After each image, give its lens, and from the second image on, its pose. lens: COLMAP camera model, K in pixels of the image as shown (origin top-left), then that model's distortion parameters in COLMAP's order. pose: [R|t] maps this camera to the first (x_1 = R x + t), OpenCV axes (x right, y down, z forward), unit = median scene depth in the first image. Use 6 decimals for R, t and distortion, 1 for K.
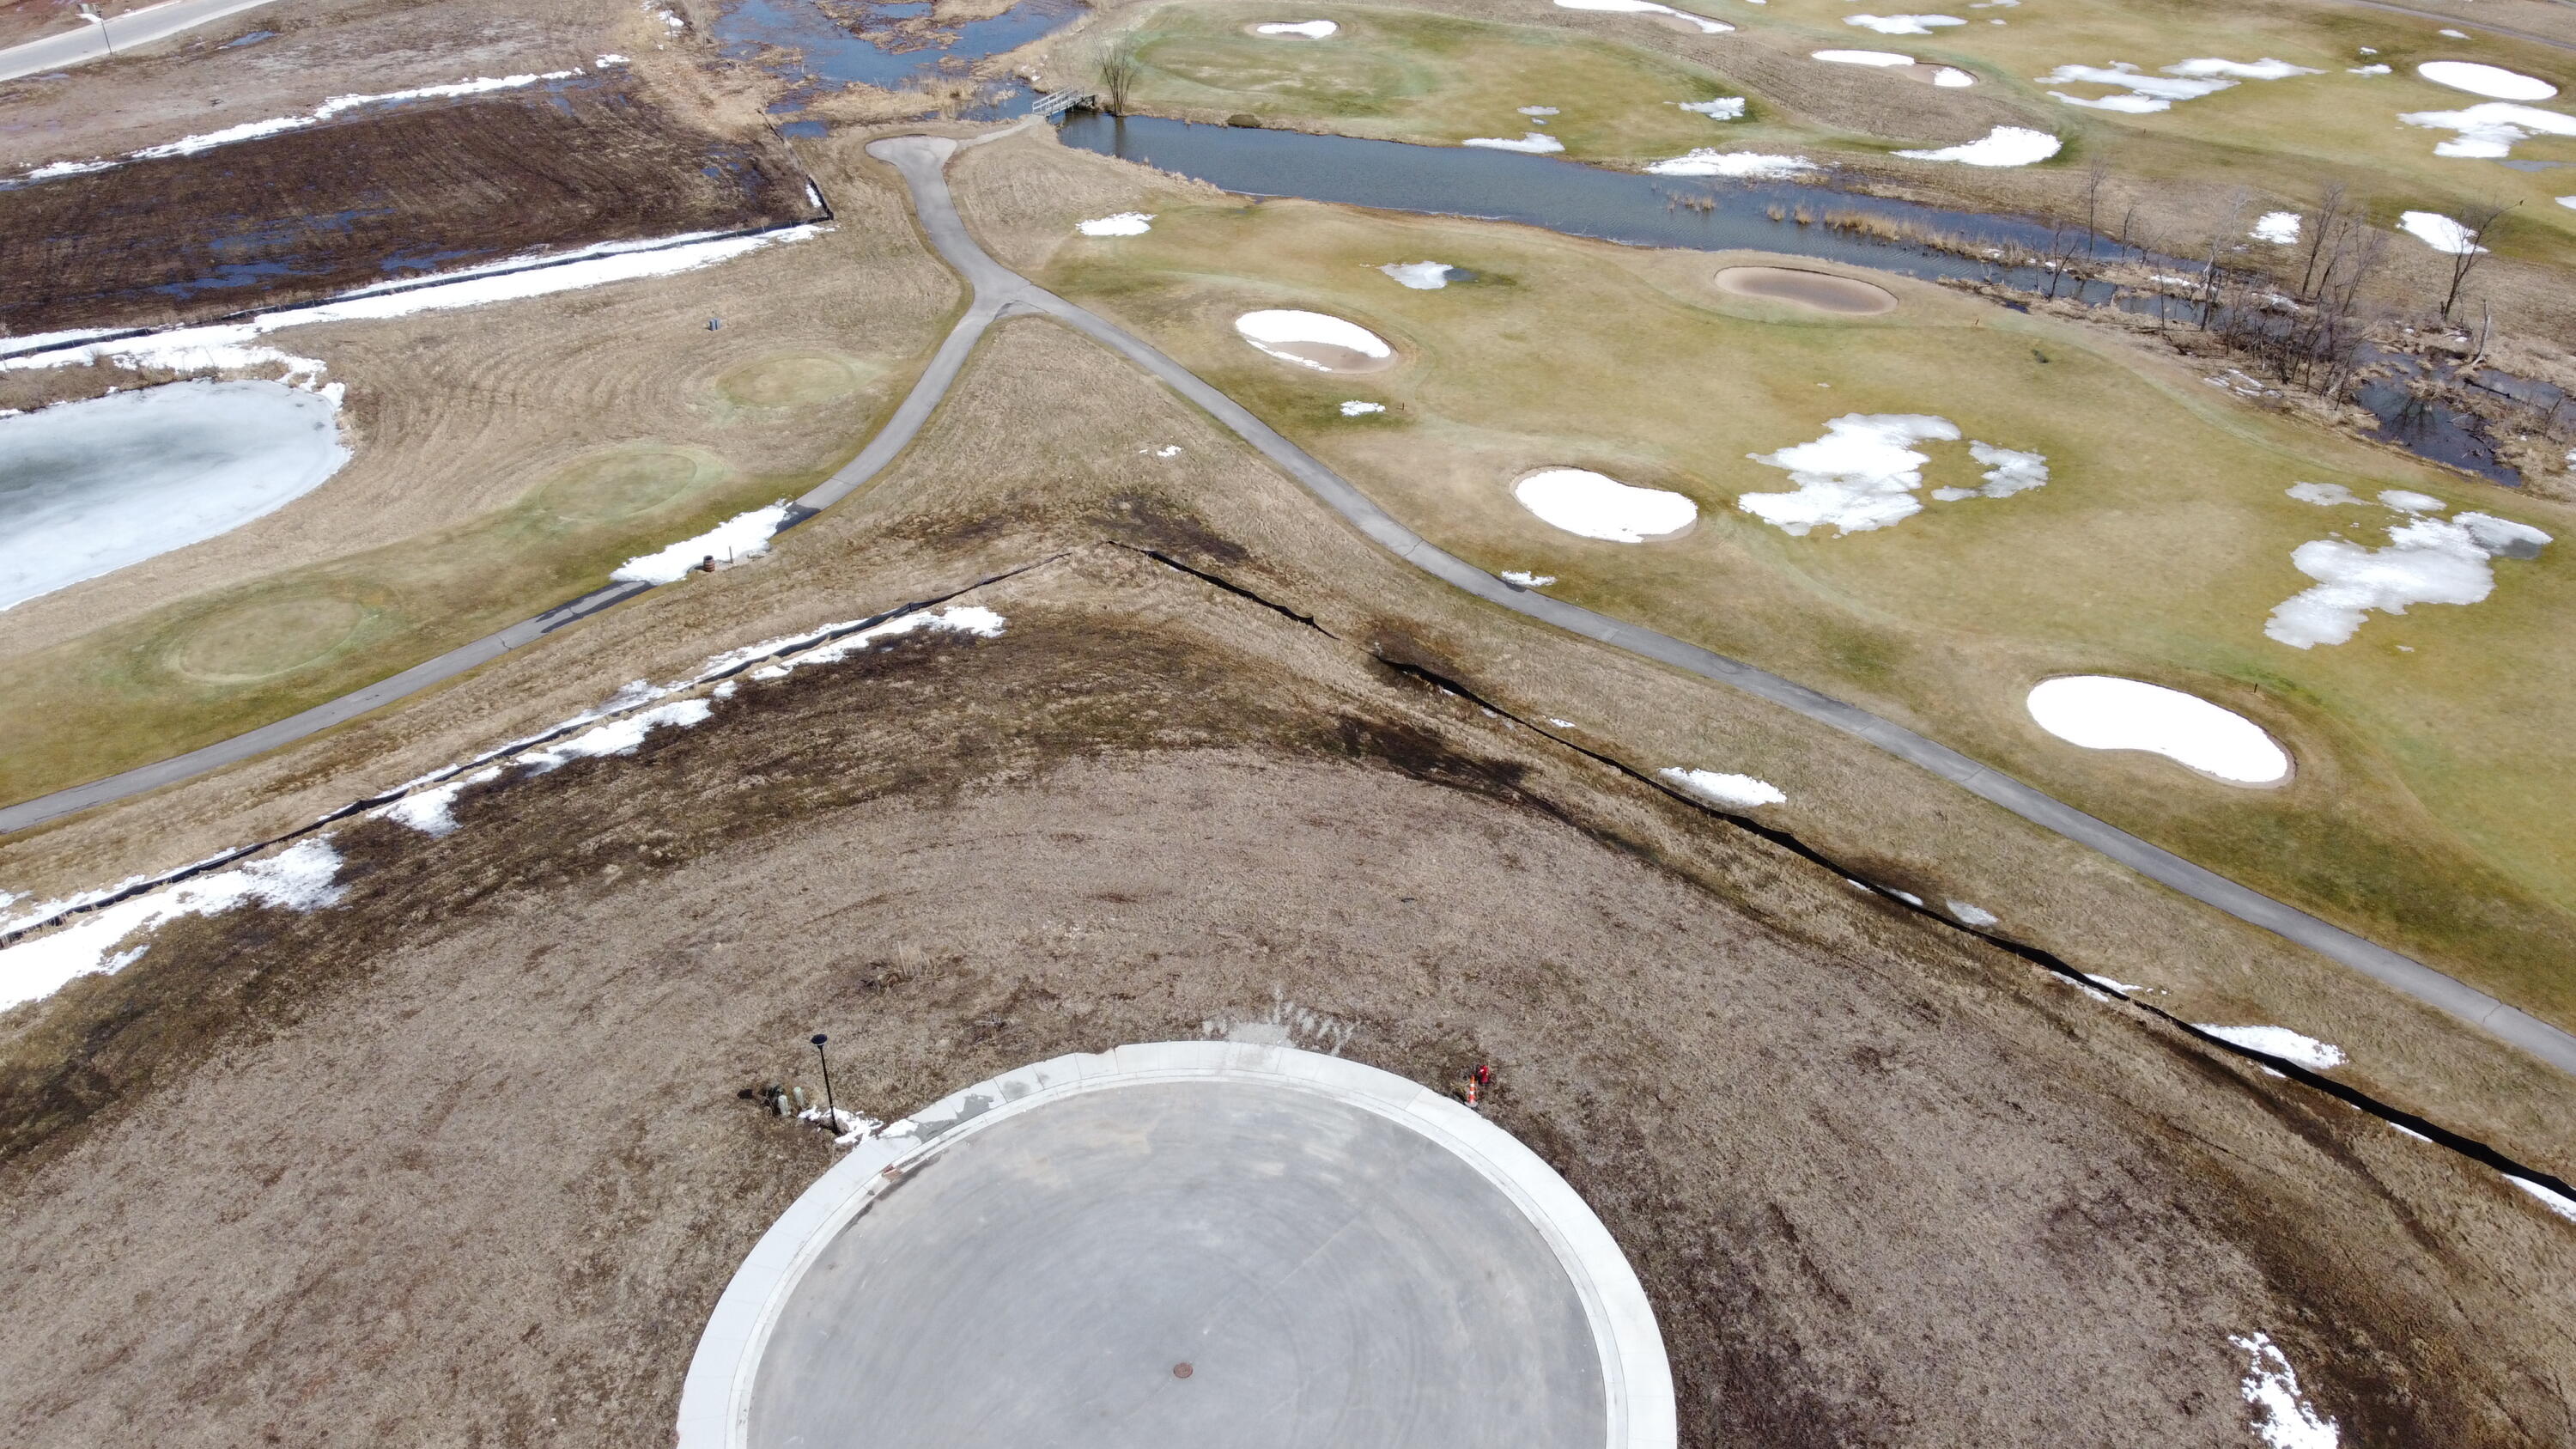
lens RADIAL K [[1965.3, 0, 1281.8], [0, 1965.3, 671.0], [0, 0, 1]] dist [-0.014640, -0.002788]
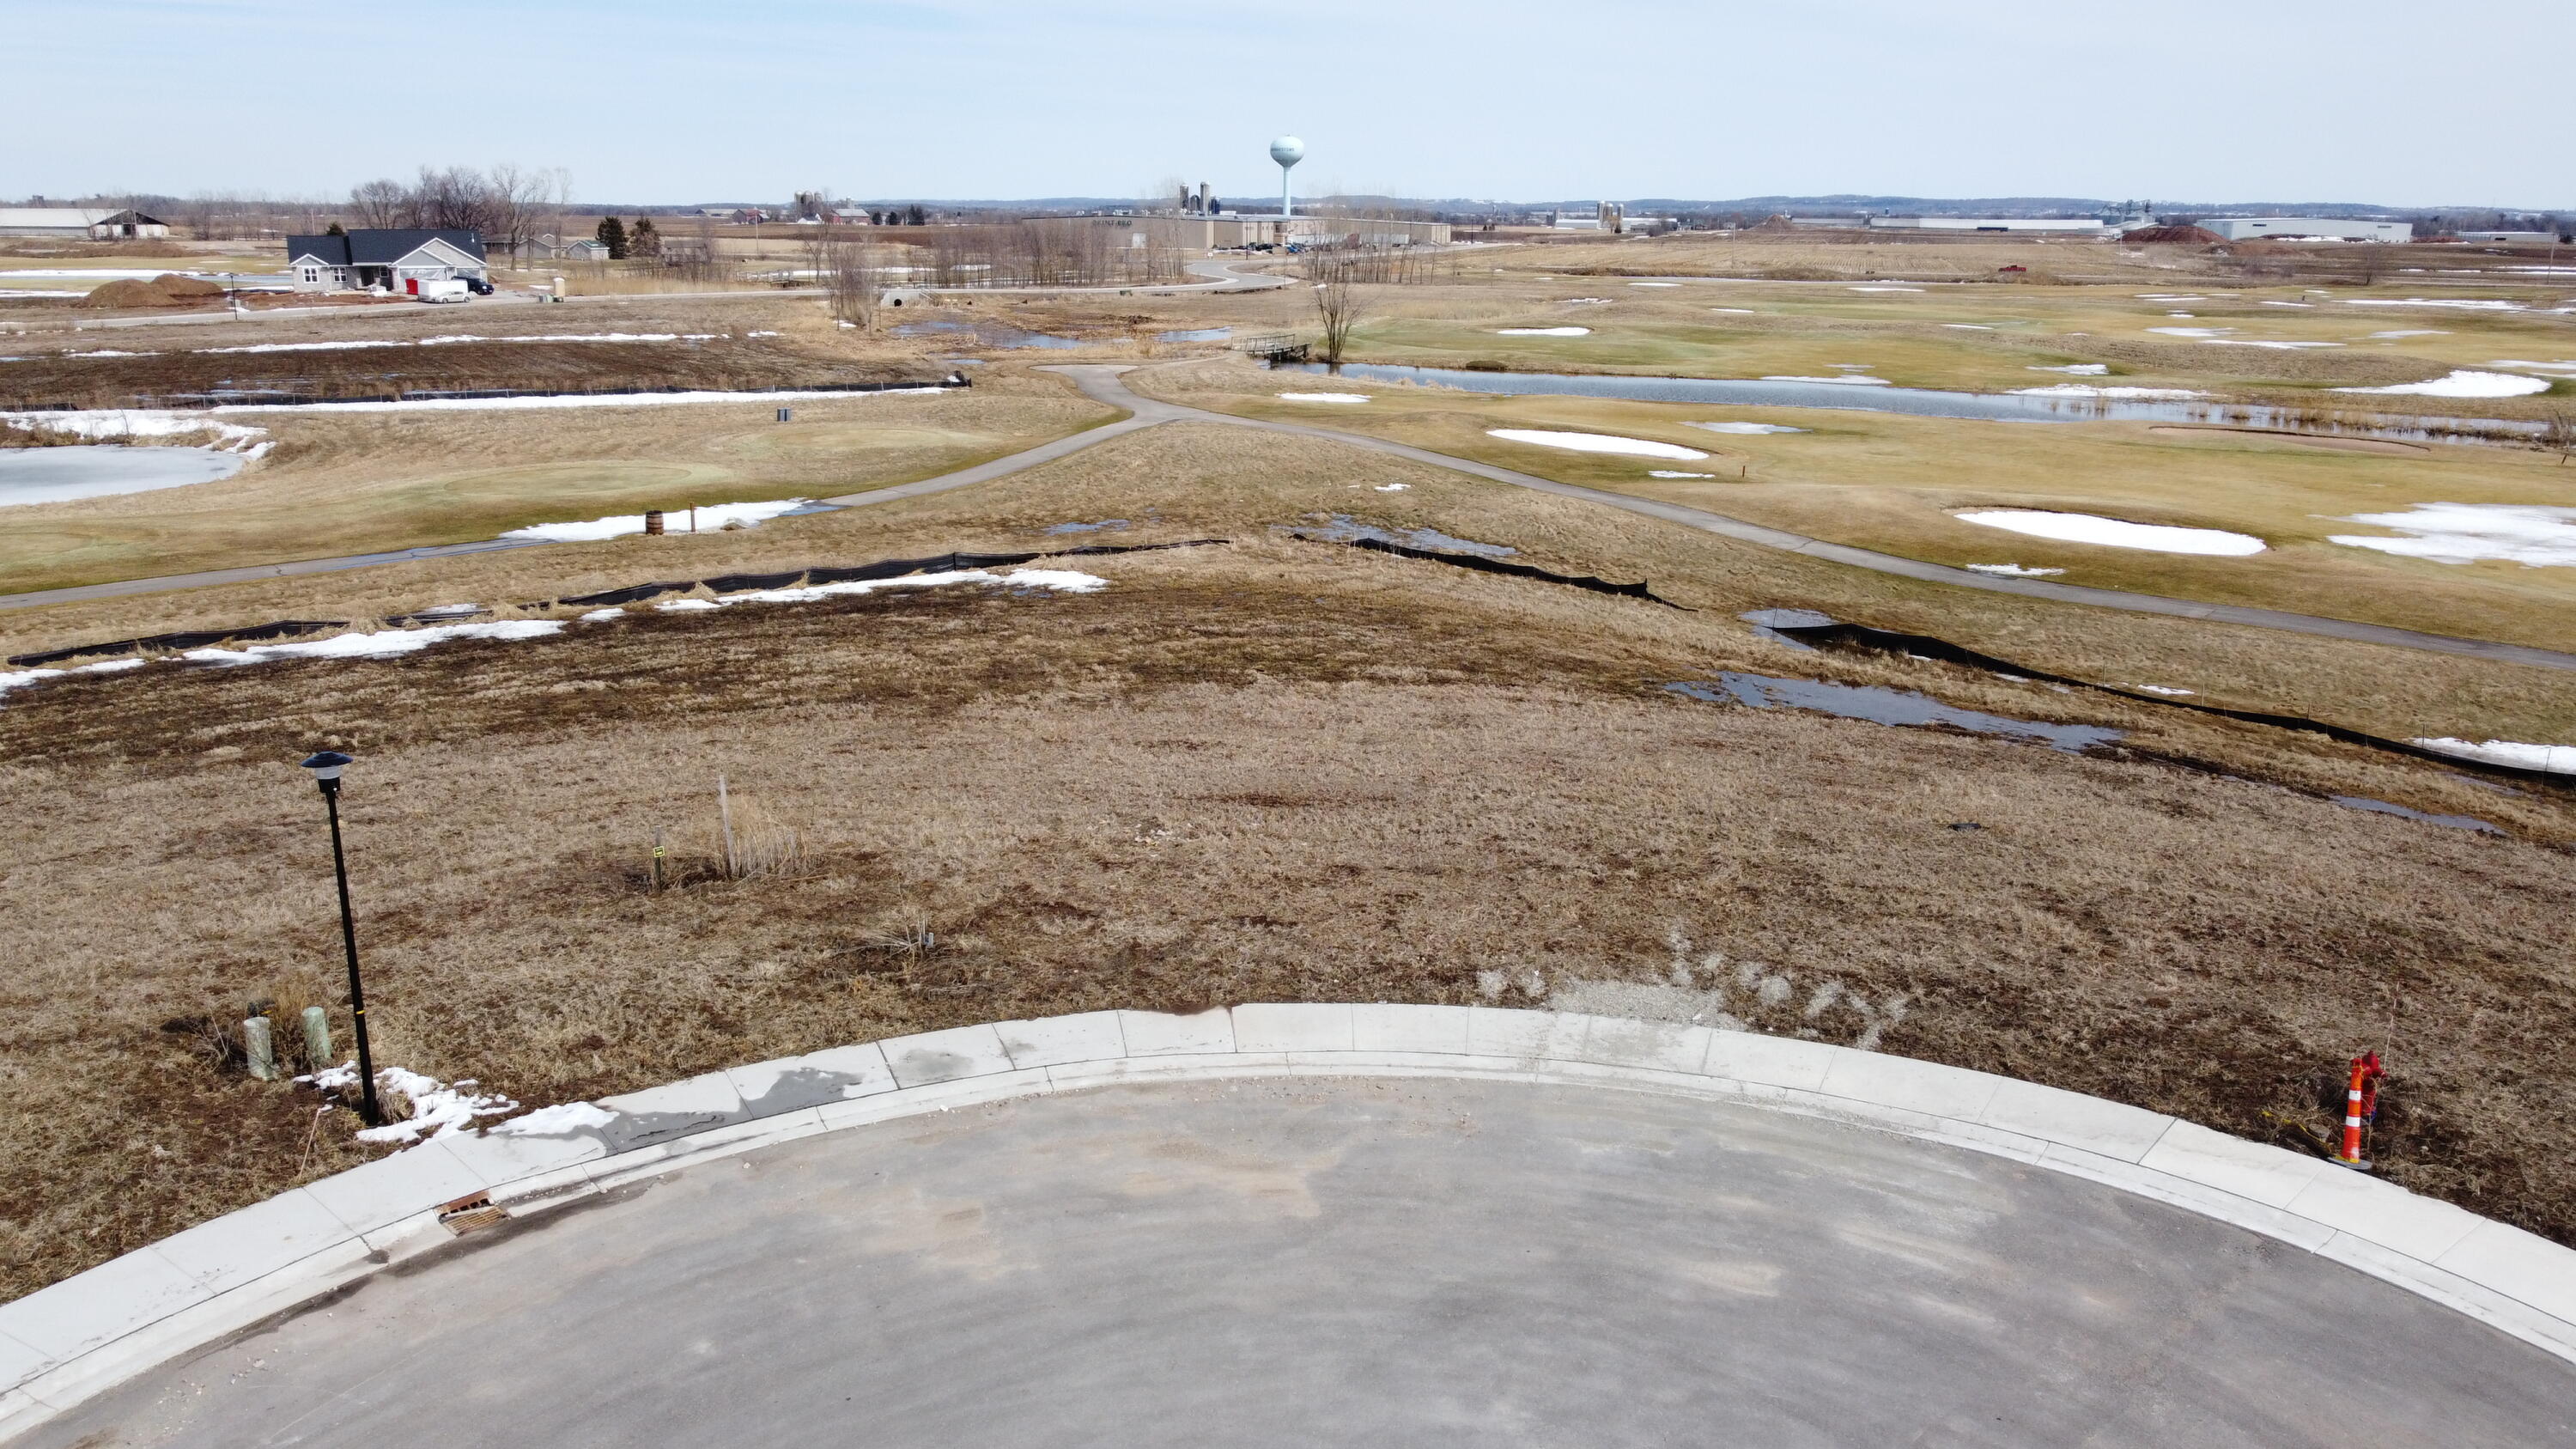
lens RADIAL K [[1941.5, 0, 1284.8], [0, 1941.5, 715.4], [0, 0, 1]] dist [-0.016007, -0.003711]
pose [[0.994391, 0.032265, -0.100722, -0.033584], [-0.059601, 0.957665, -0.281648, 0.193349], [0.087371, 0.286071, 0.954217, 0.524002]]
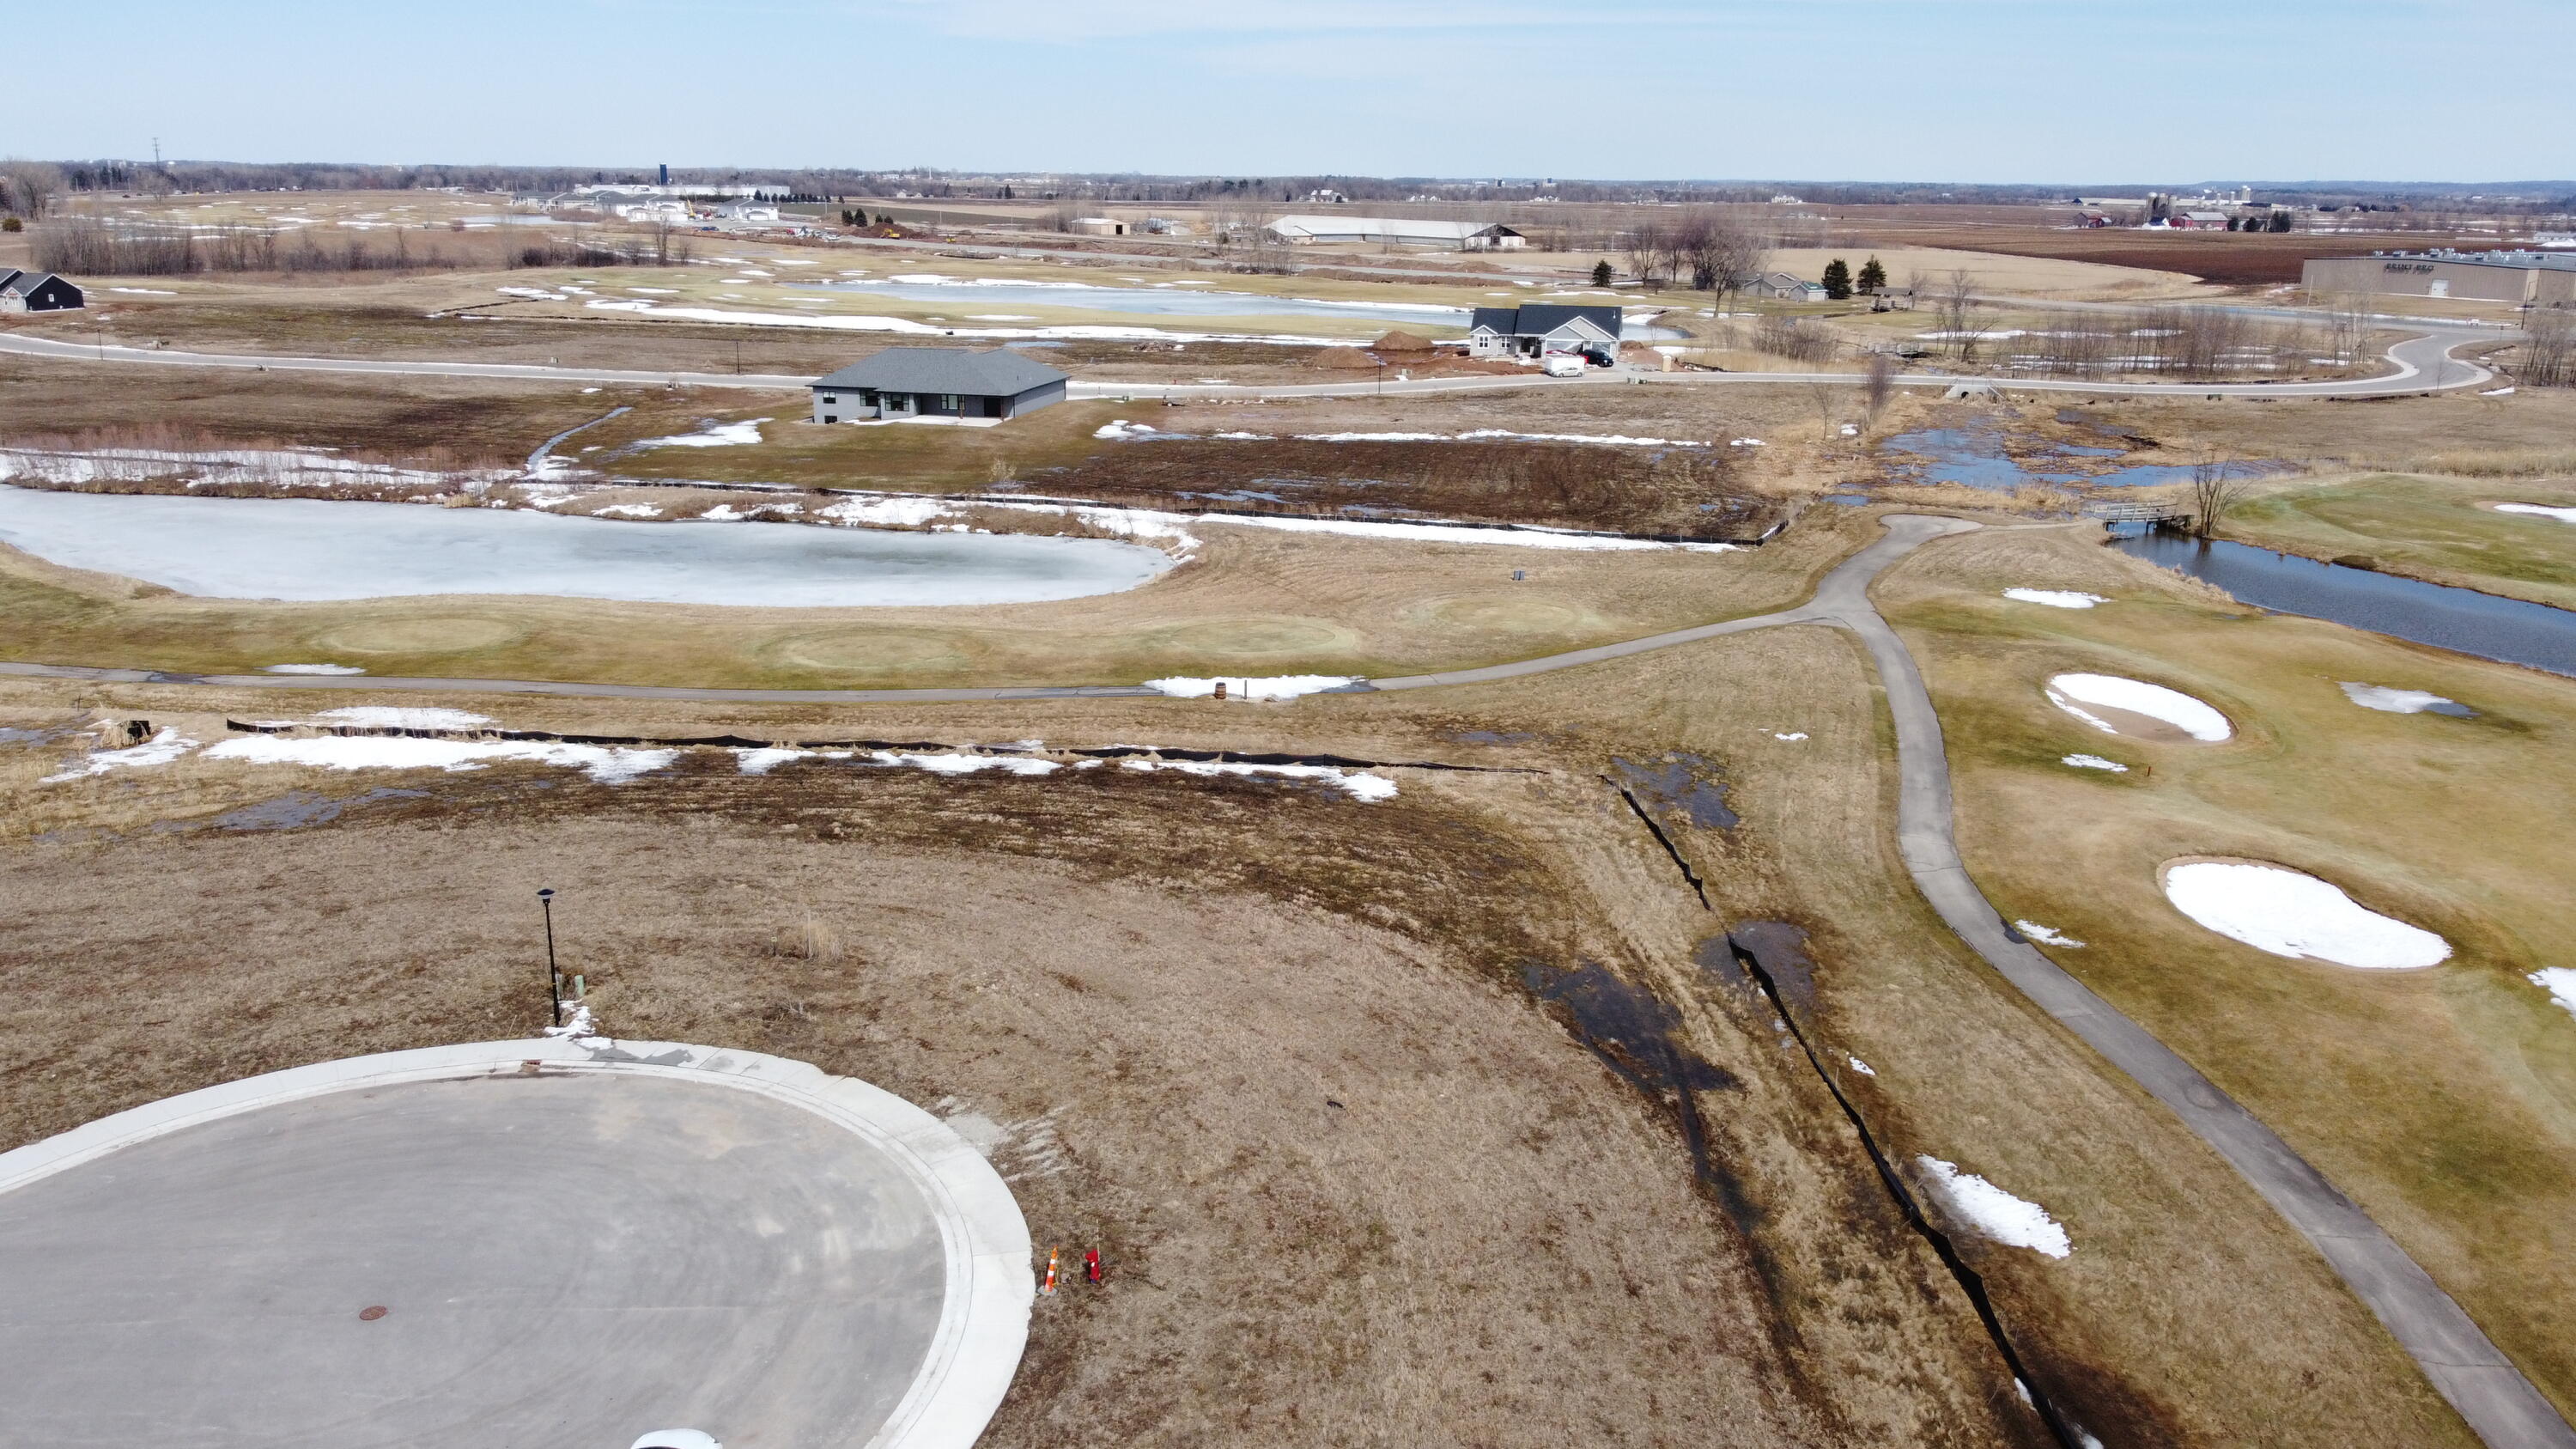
lens RADIAL K [[1941.5, 0, 1284.8], [0, 1941.5, 715.4], [0, 0, 1]] dist [-0.016007, -0.003711]
pose [[0.710719, 0.194488, -0.676057, 0.432443], [-0.371116, 0.920072, -0.125458, 0.073403], [0.597621, 0.340061, 0.726091, 0.396509]]
